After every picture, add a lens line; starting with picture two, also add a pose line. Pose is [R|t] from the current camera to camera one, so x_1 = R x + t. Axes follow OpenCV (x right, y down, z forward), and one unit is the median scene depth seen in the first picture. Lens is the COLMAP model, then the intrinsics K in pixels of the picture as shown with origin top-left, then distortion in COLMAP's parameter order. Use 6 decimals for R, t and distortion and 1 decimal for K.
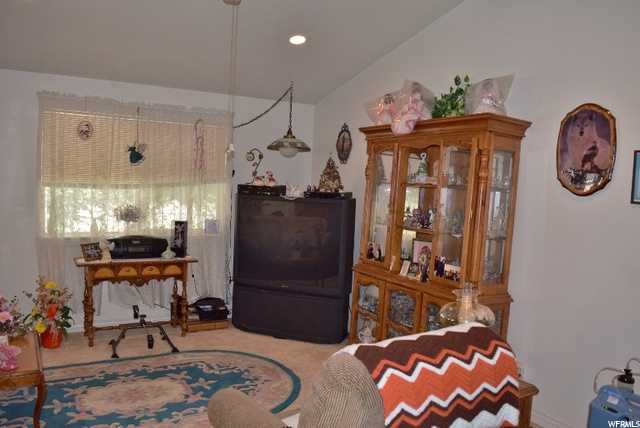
lens RADIAL K [[510.5, 0, 326.1], [0, 510.5, 215.0], [0, 0, 1]] dist [-0.091760, 0.013752]
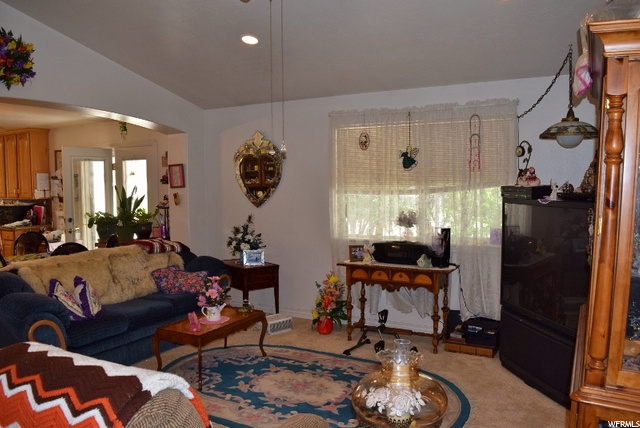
lens RADIAL K [[510.5, 0, 323.7], [0, 510.5, 216.7], [0, 0, 1]] dist [-0.091760, 0.013752]
pose [[0.493007, 0.011567, -0.869948, 0.433837], [-0.028081, 0.999602, -0.002623, -0.000264], [0.869572, 0.025722, 0.493136, 0.378198]]
